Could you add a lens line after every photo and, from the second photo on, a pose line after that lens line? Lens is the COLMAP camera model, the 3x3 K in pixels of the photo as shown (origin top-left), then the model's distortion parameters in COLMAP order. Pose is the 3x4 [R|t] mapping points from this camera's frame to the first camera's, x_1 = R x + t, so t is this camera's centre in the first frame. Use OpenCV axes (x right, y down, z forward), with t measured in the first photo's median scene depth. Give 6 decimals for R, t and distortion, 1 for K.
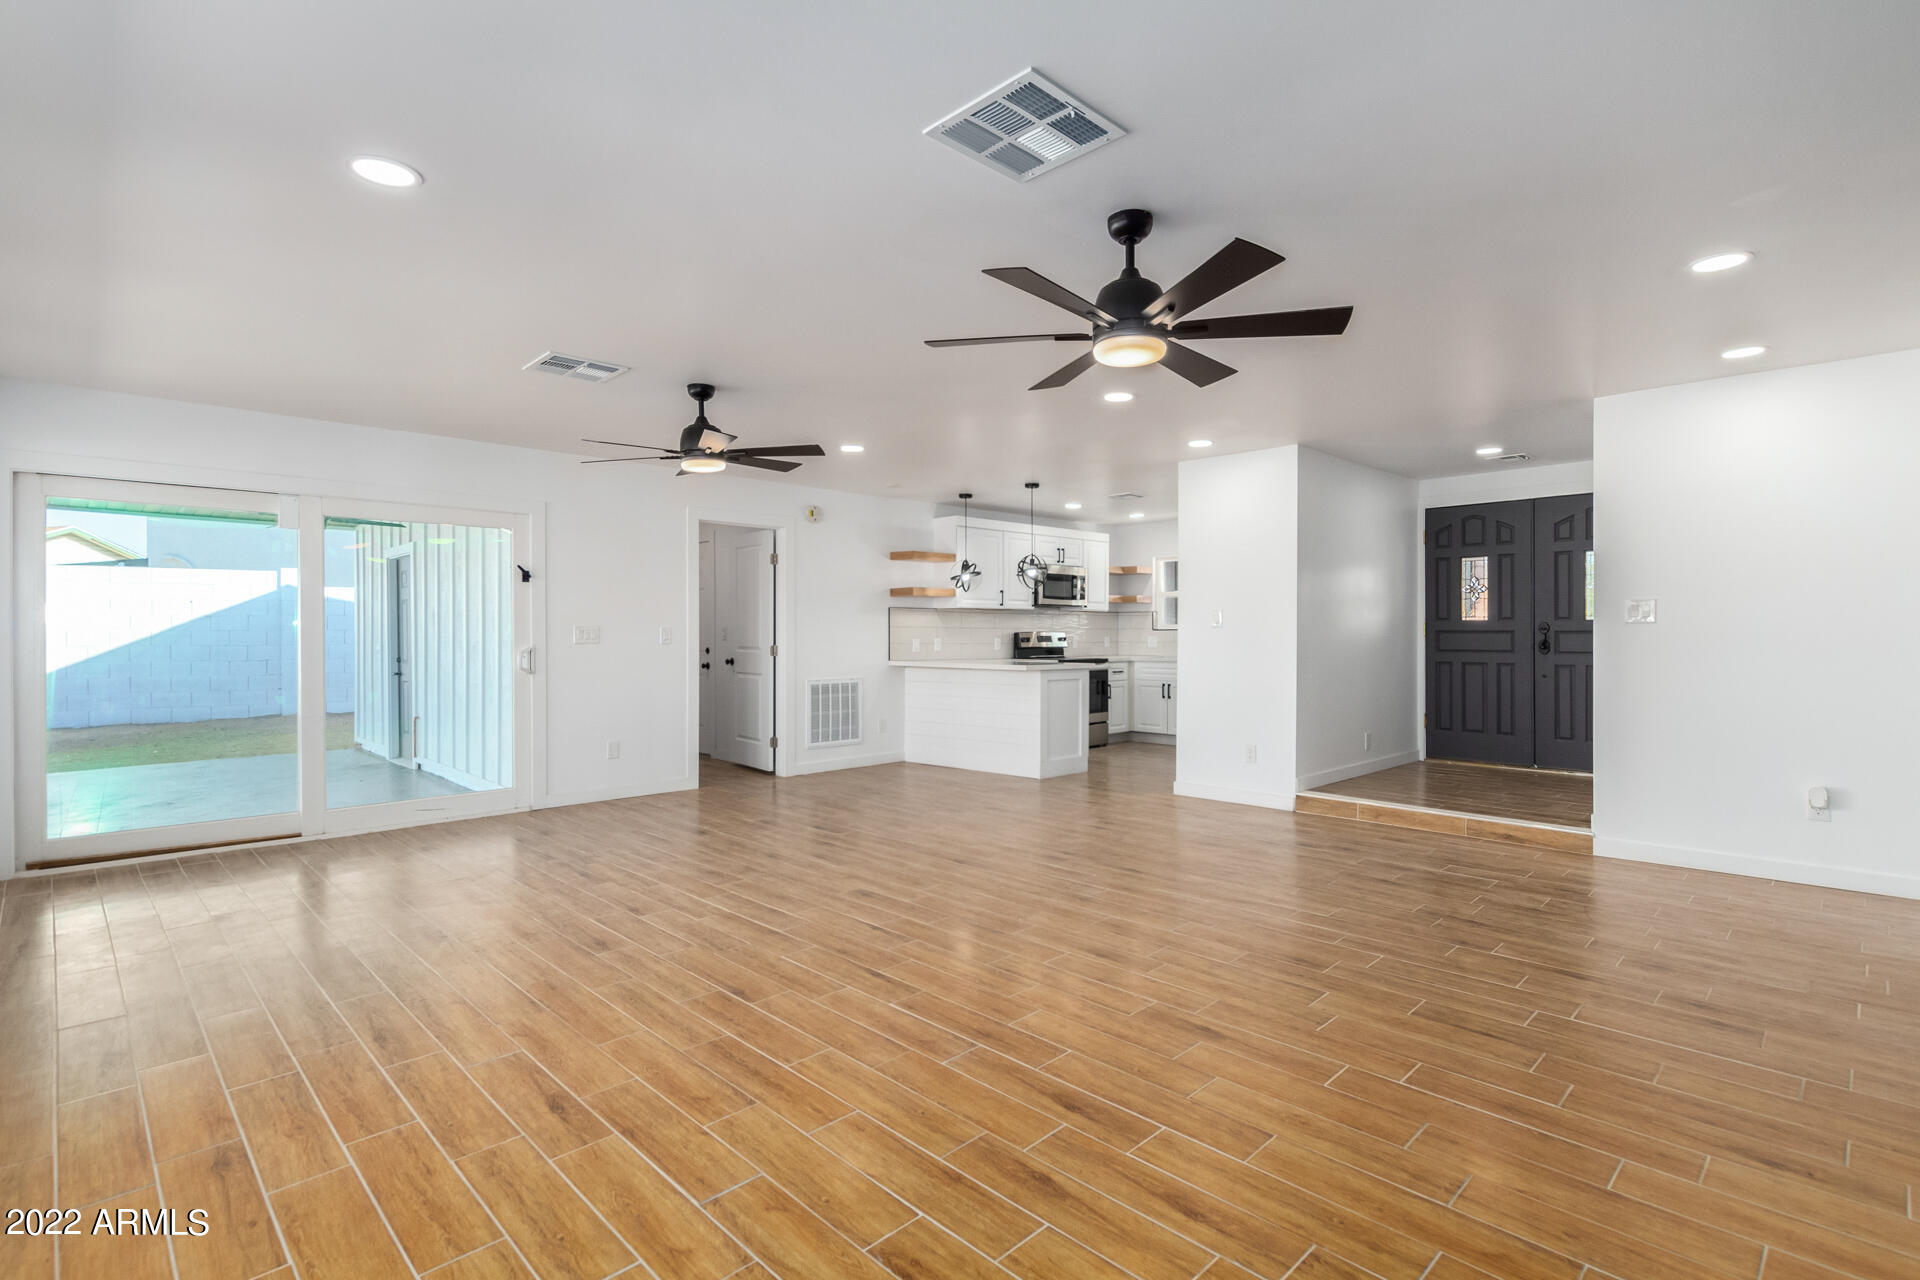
lens RADIAL K [[895.3, 0, 962.6], [0, 895.3, 635.1], [0, 0, 1]] dist [0.018218, -0.000131]
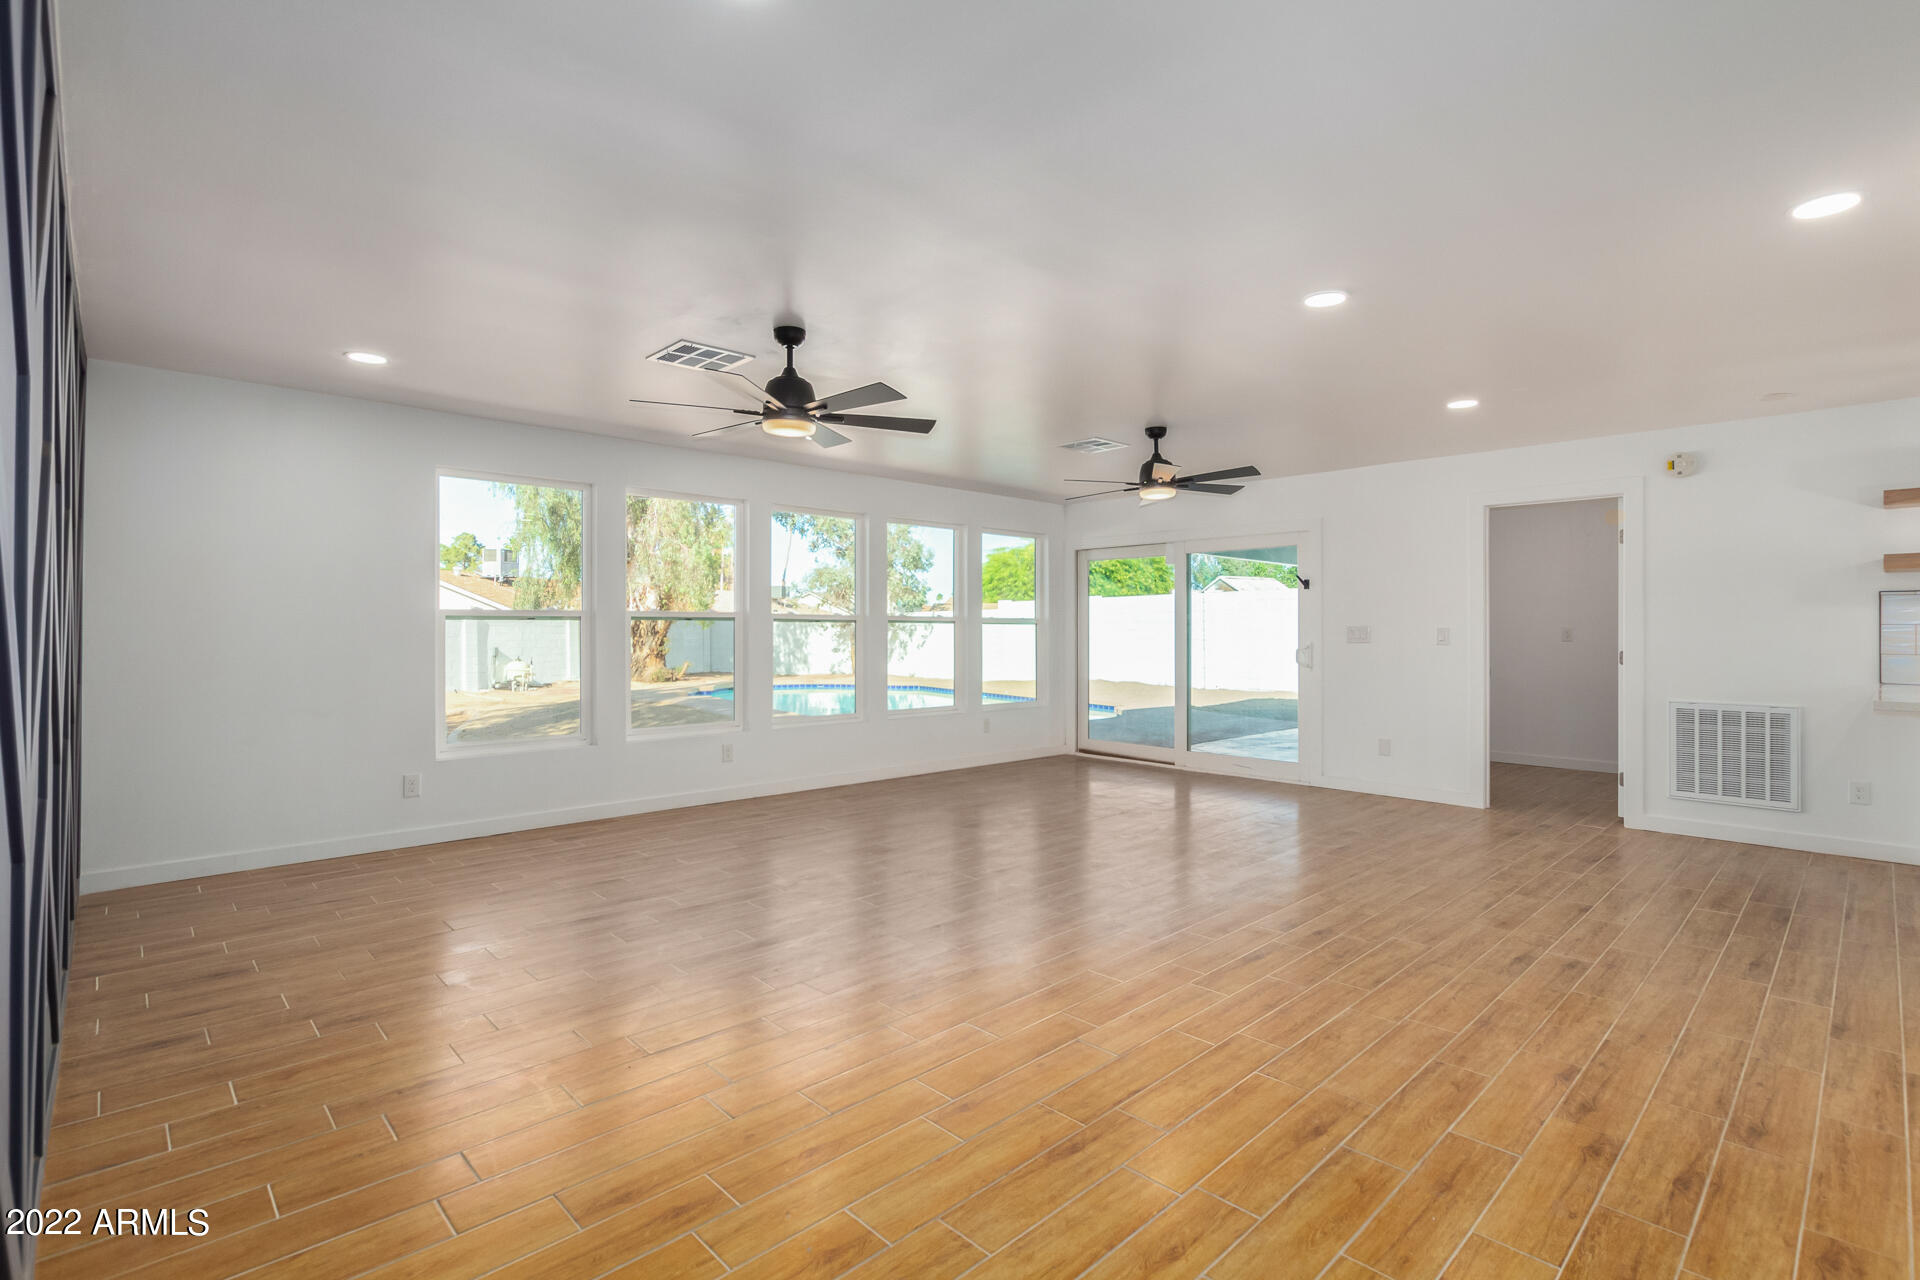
lens RADIAL K [[887.1, 0, 964.8], [0, 887.1, 627.8], [0, 0, 1]] dist [-0.000471, -0.000849]
pose [[-0.009376, -0.005253, -0.999942, 0.571500], [-0.005432, 0.999972, -0.005202, -0.000941], [0.999941, 0.005383, -0.009404, 0.479577]]
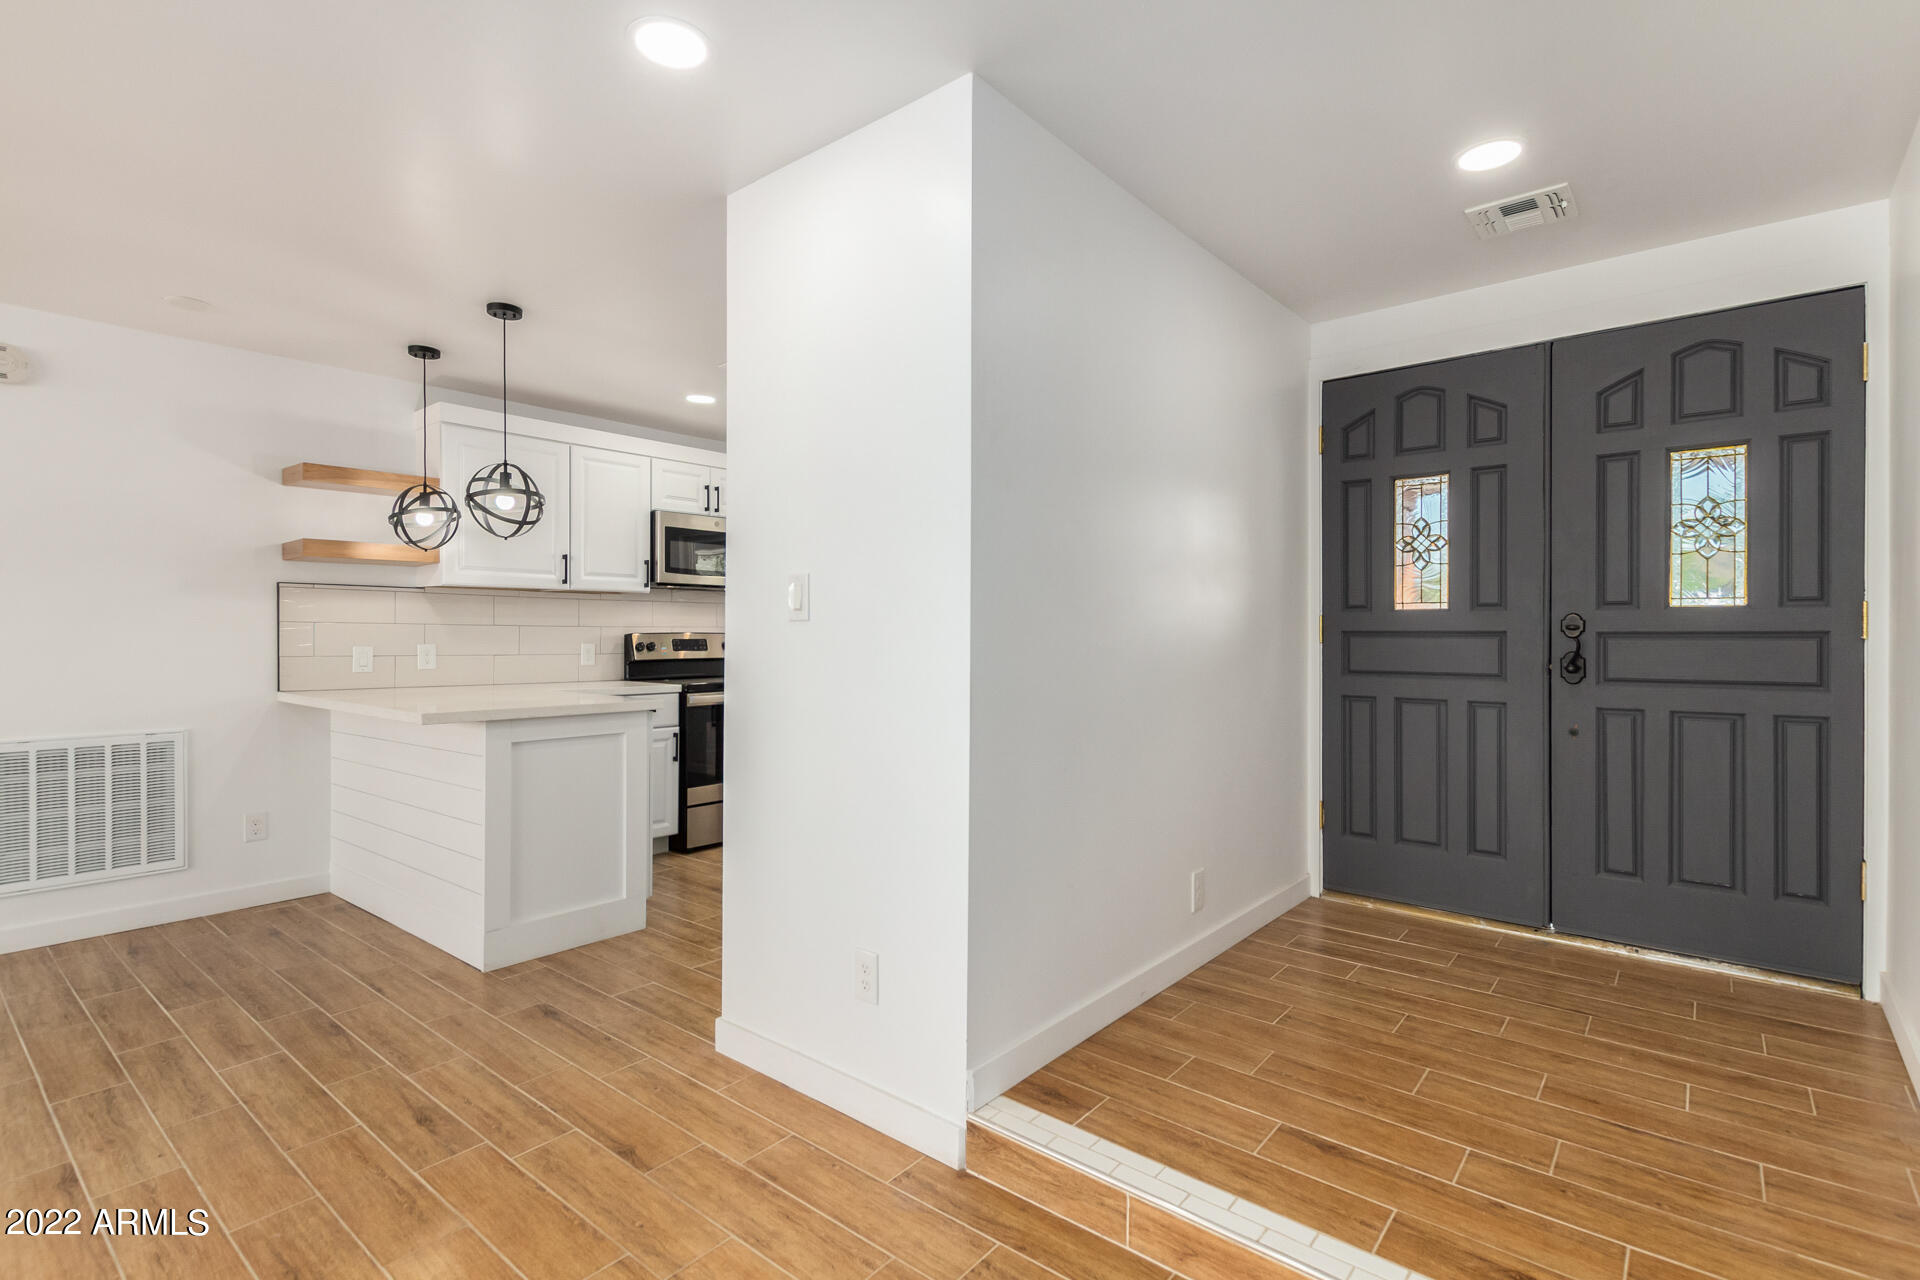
lens RADIAL K [[893.2, 0, 970.5], [0, 893.2, 638.7], [0, 0, 1]] dist [0.003058, -0.000066]
pose [[0.993359, 0.000332, 0.115055, 0.272408], [-0.000713, 0.999994, 0.003273, -0.002366], [-0.115053, -0.003333, 0.993354, 0.547363]]
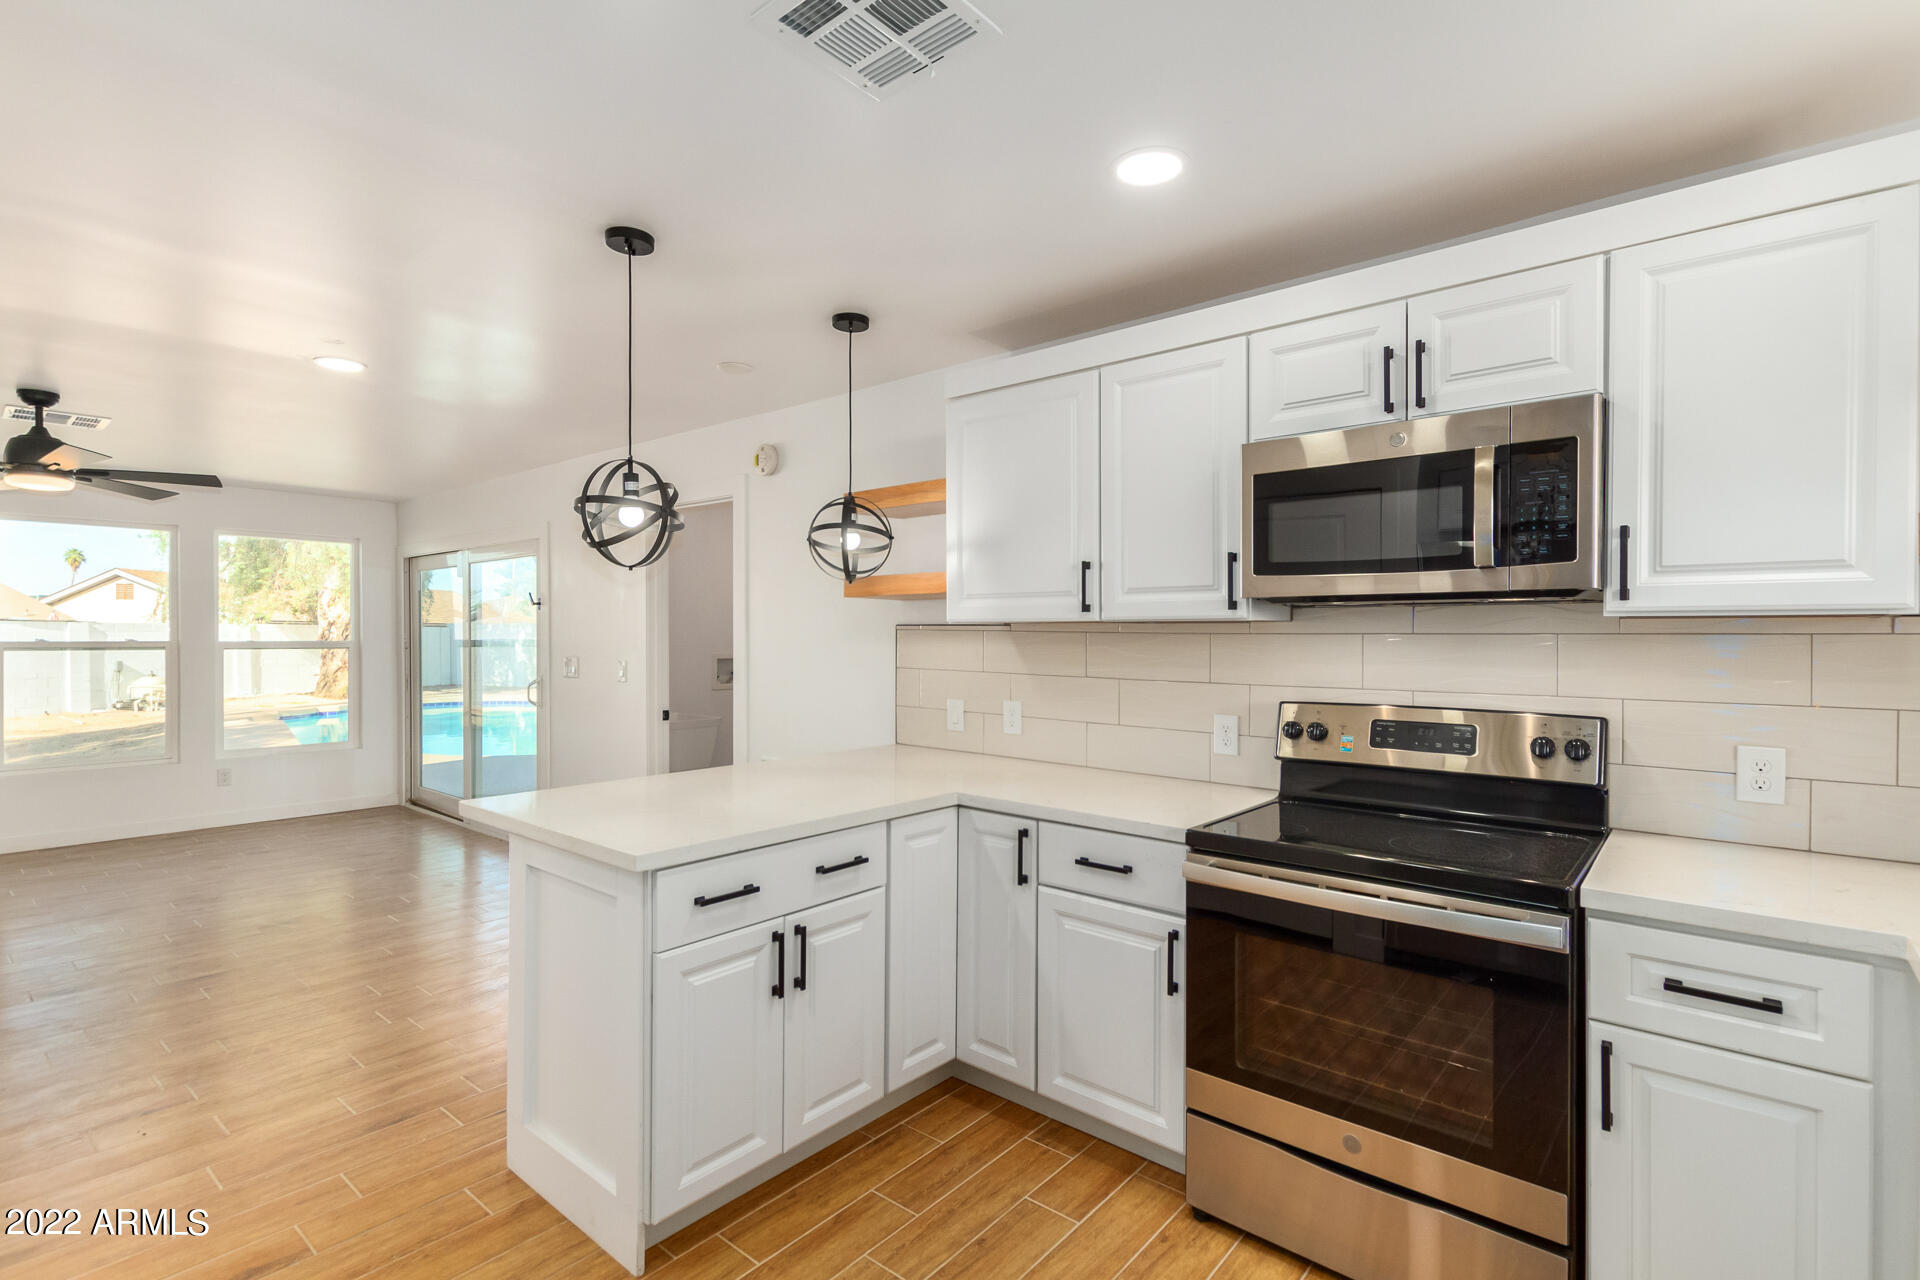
lens RADIAL K [[893.2, 0, 970.5], [0, 893.2, 638.7], [0, 0, 1]] dist [0.003058, -0.000066]
pose [[0.106325, 0.005466, -0.994316, 0.426064], [-0.003399, 0.999981, 0.005134, -0.030772], [0.994326, 0.002833, 0.106342, 1.144285]]
